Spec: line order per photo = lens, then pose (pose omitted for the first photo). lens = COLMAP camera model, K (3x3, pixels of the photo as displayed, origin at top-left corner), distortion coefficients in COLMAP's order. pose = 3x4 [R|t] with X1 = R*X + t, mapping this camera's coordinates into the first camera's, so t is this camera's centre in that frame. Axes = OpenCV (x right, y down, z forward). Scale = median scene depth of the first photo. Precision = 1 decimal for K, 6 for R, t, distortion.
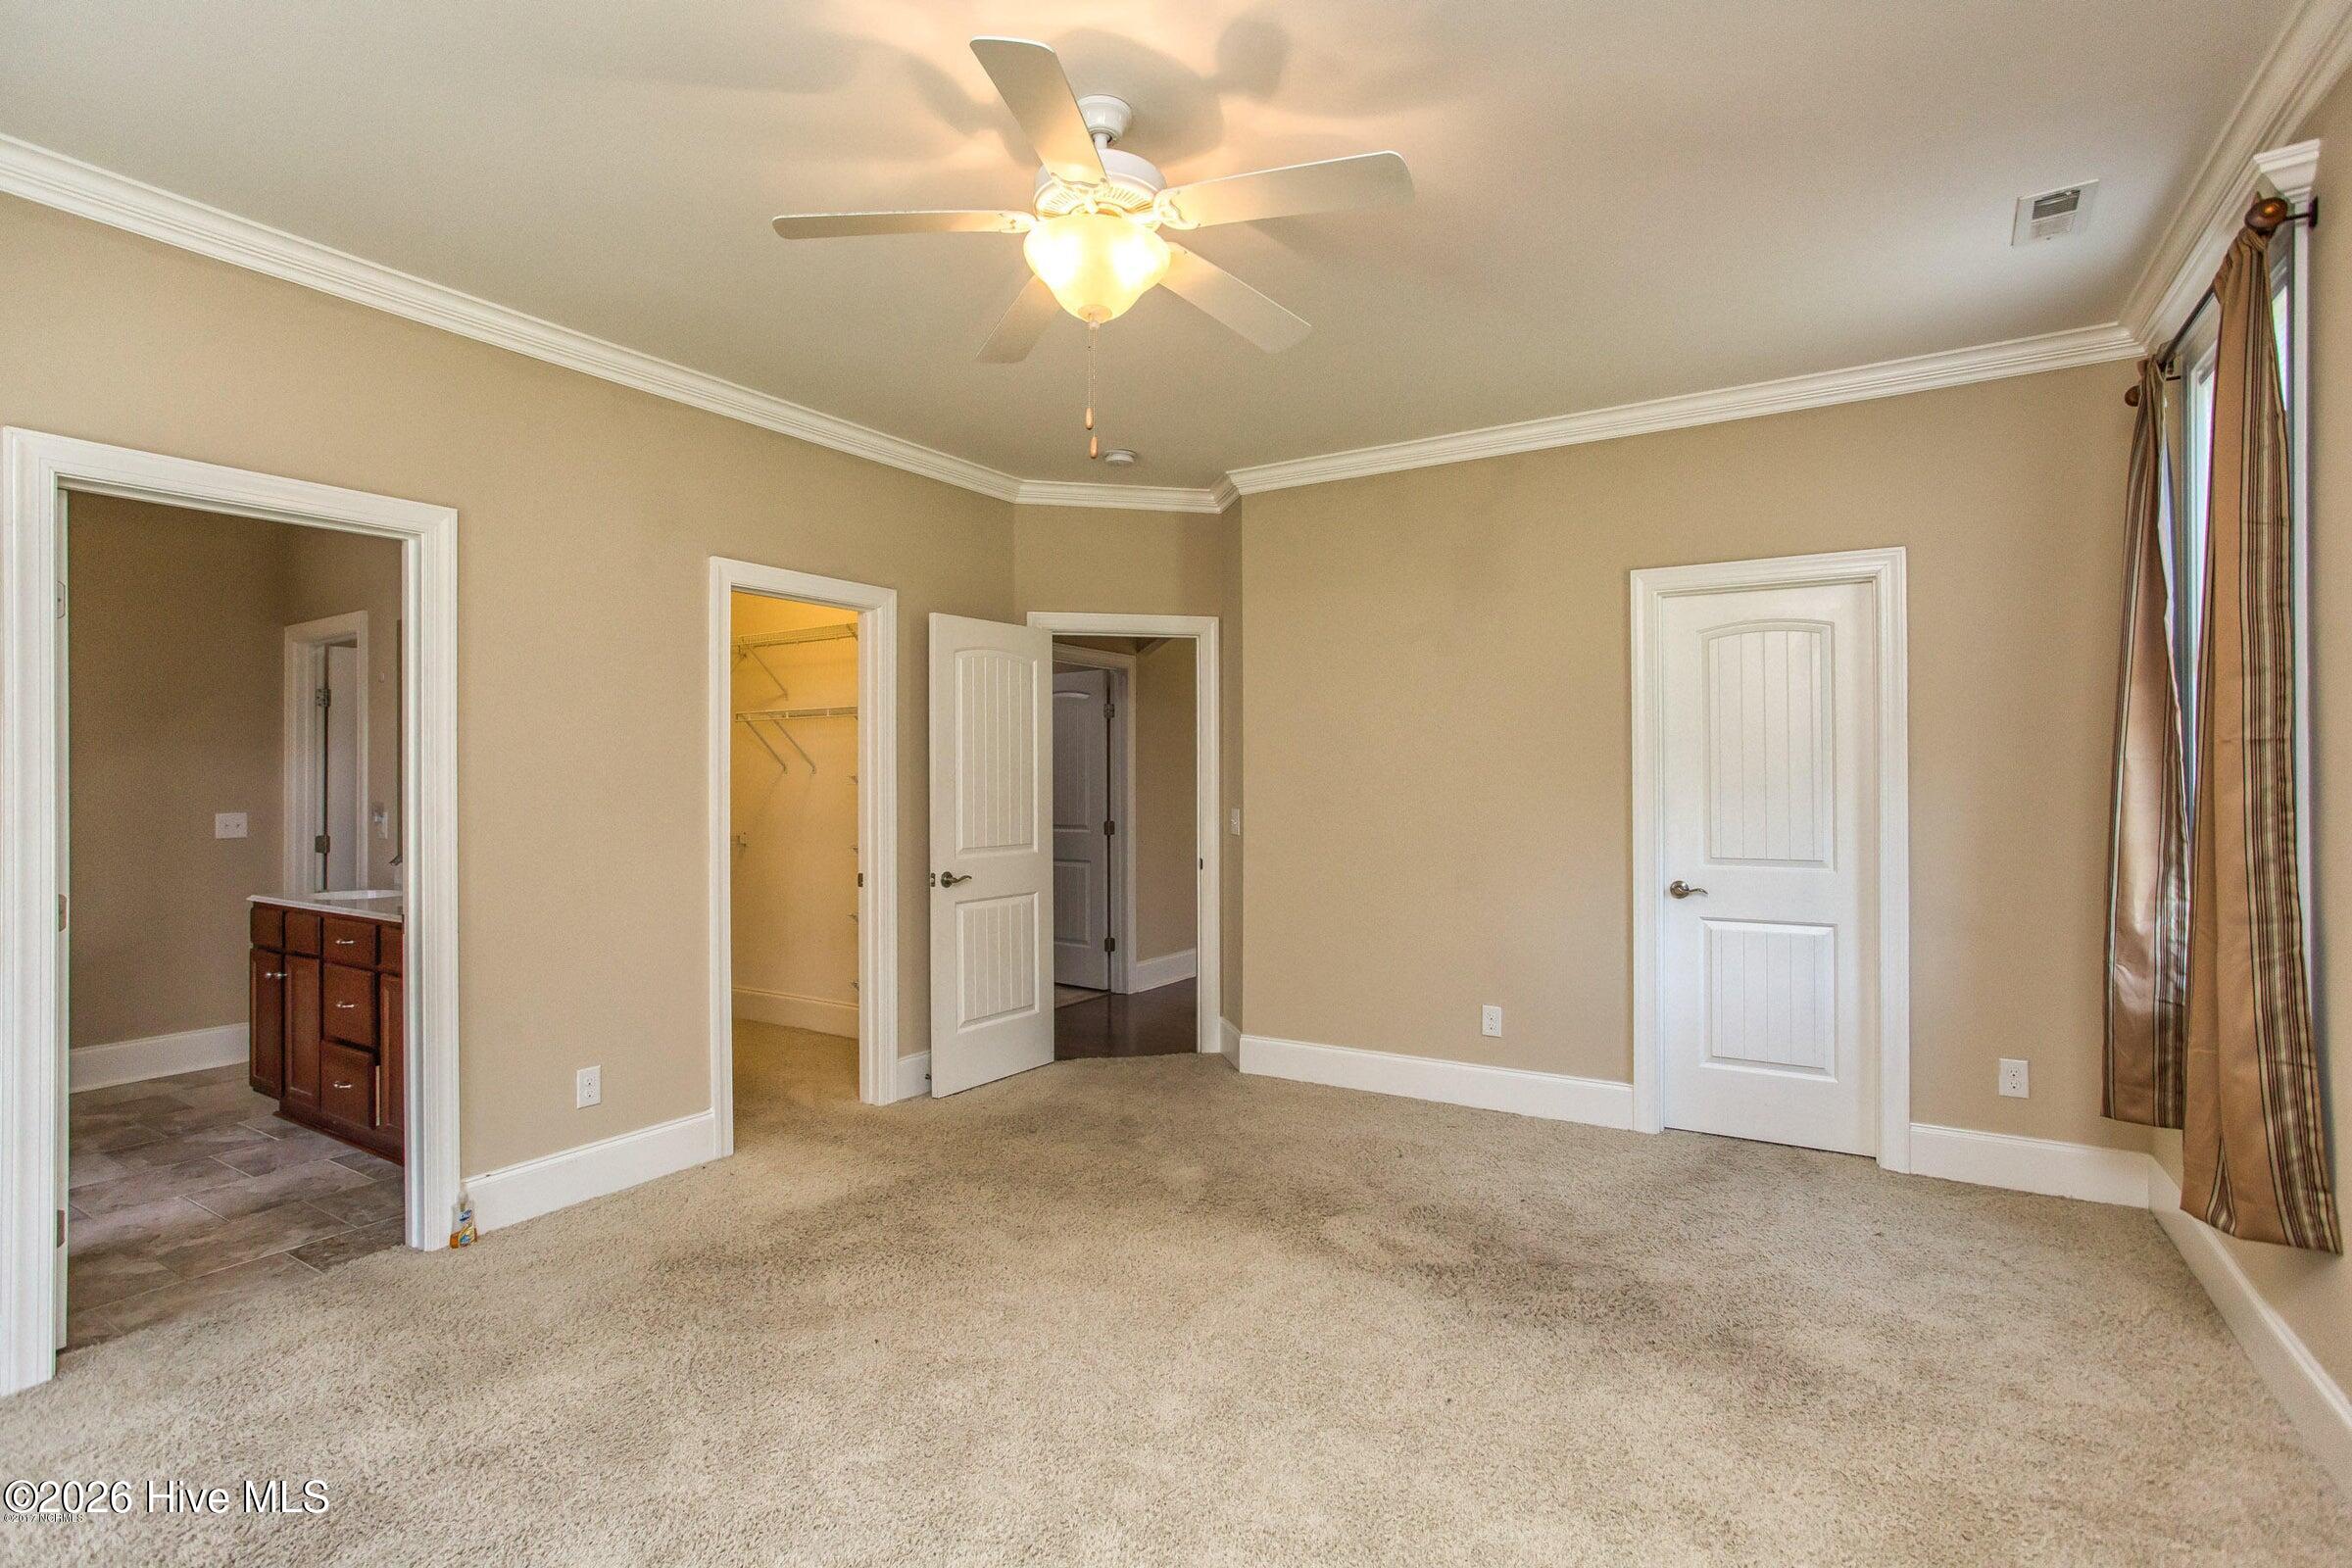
lens RADIAL K [[1125.6, 0, 1164.0], [0, 1125.6, 777.7], [0, 0, 1]] dist [-0.031920, 0.016009]
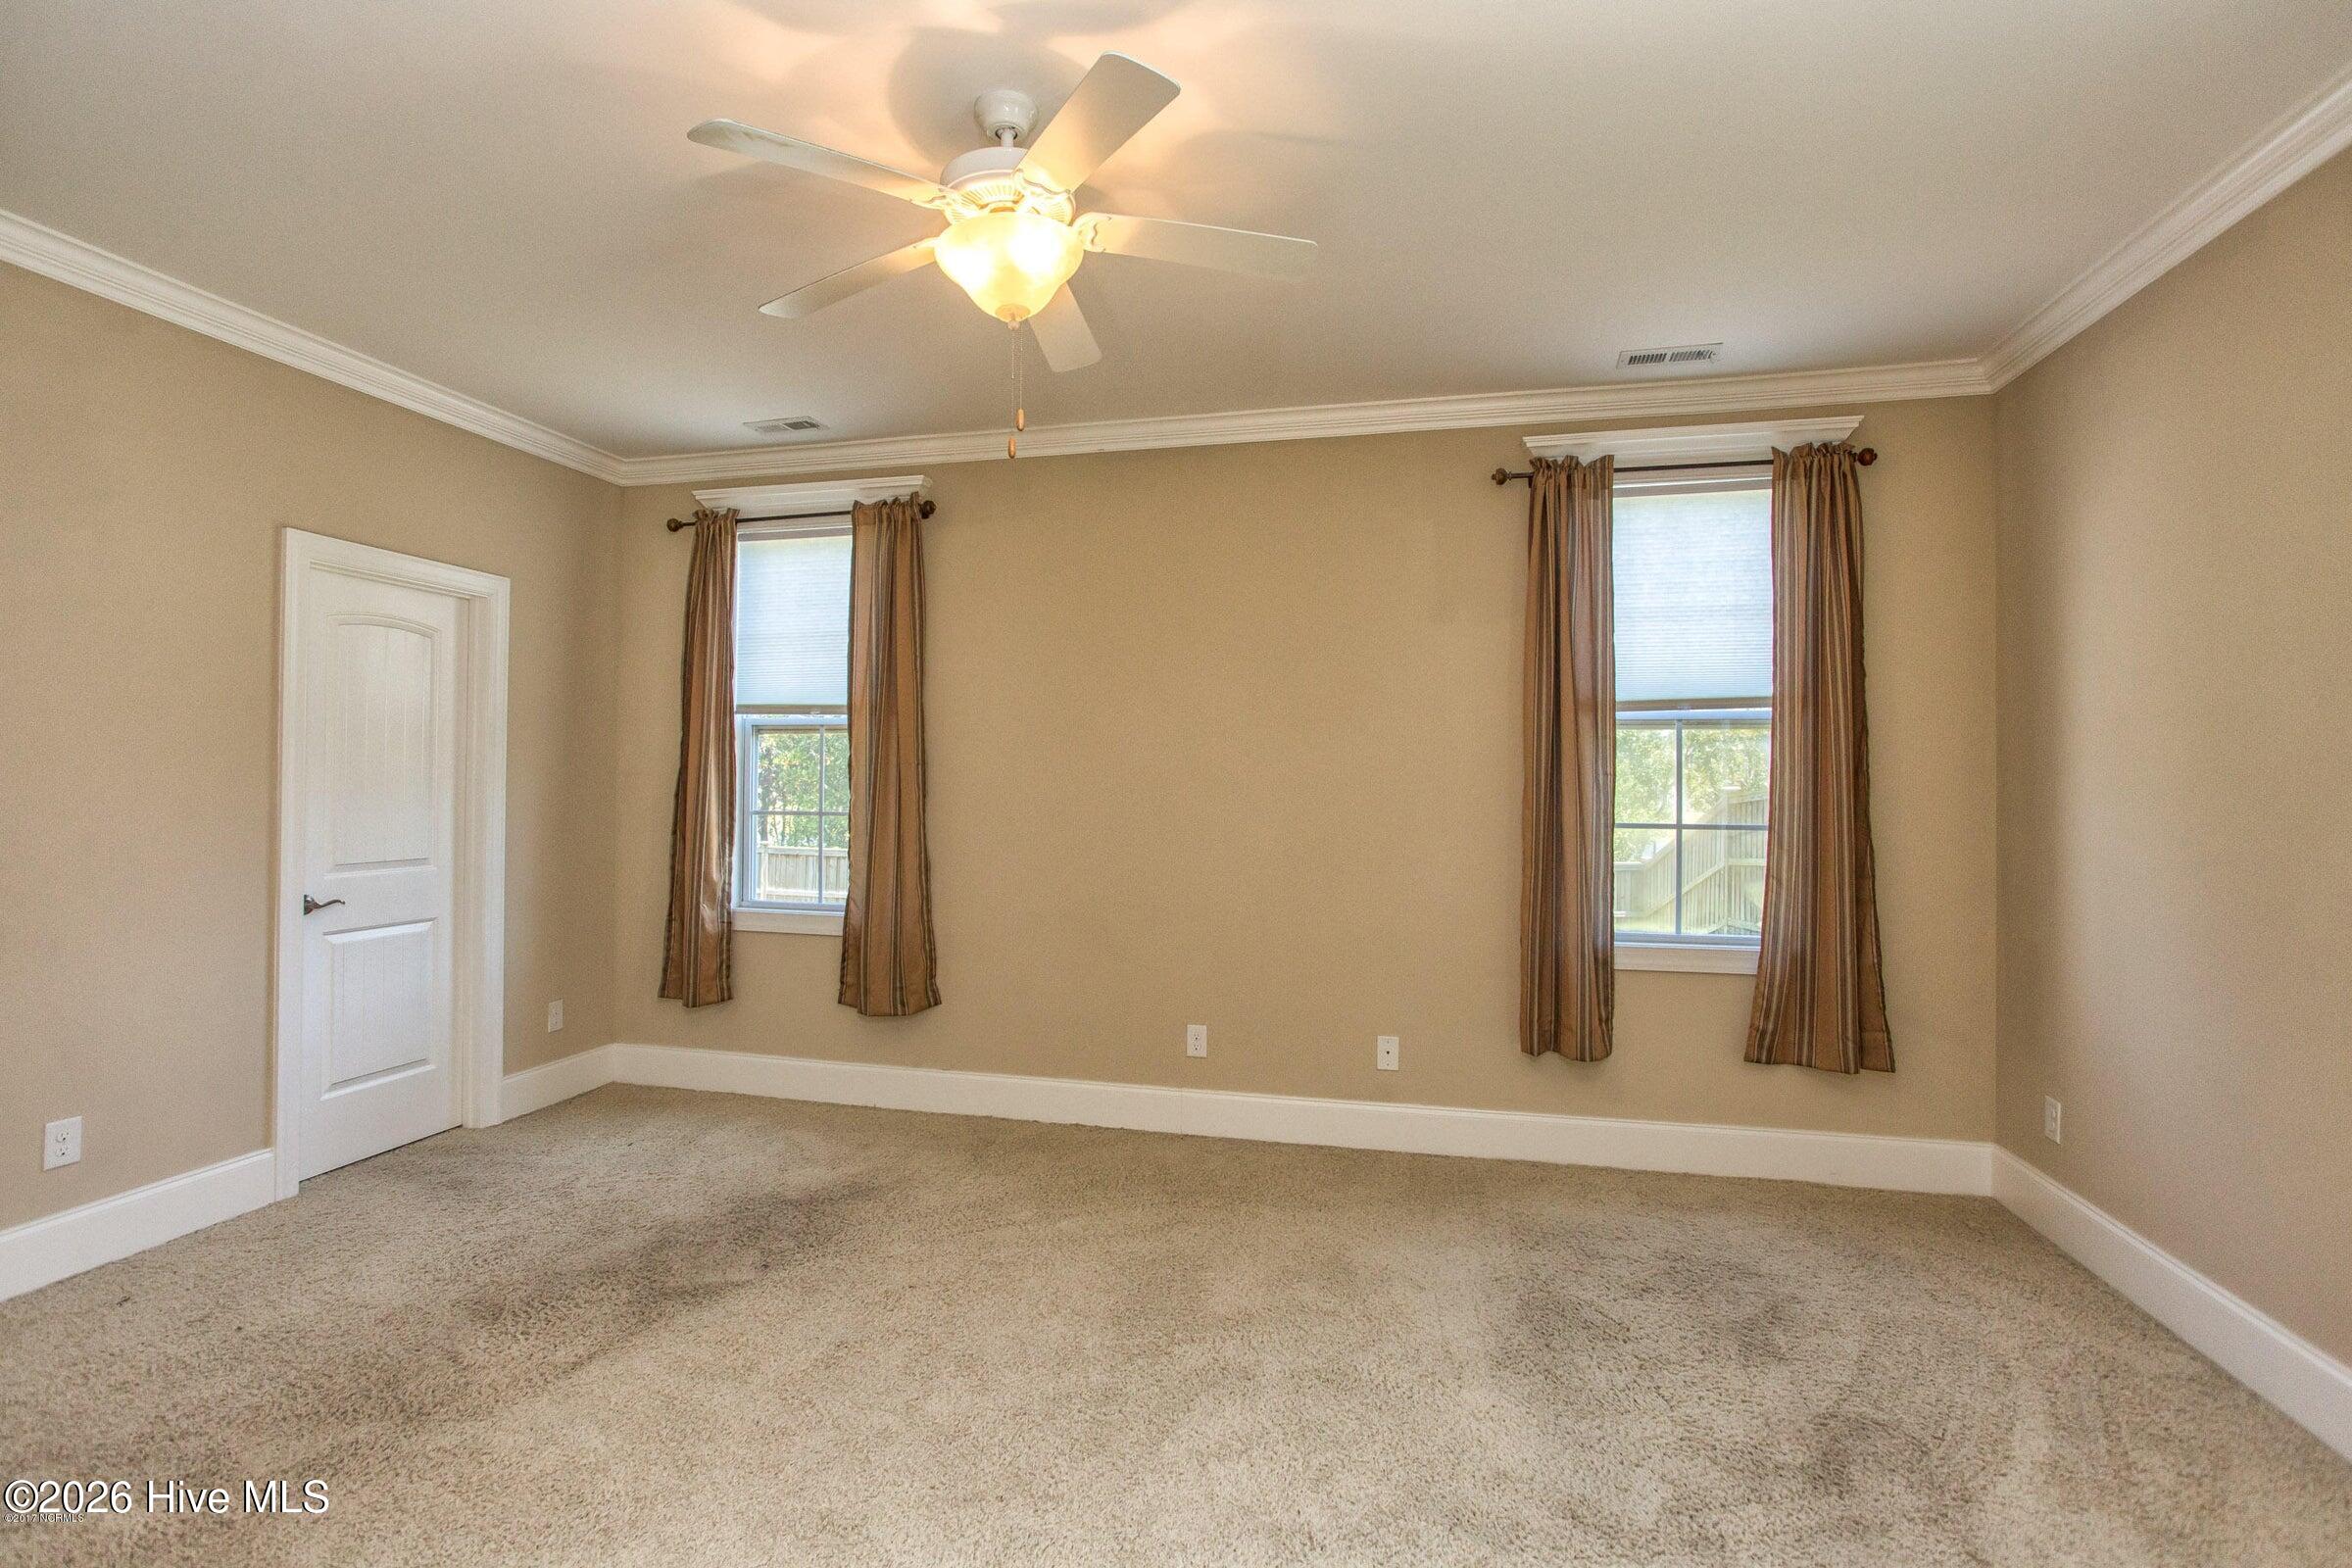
lens RADIAL K [[1125.6, 0, 1158.3], [0, 1125.6, 778.1], [0, 0, 1]] dist [-0.031920, 0.016009]
pose [[-0.316350, 0.005824, 0.948625, -0.613456], [-0.007633, 0.999933, -0.008684, 0.003729], [-0.948612, -0.009988, -0.316284, 0.691126]]
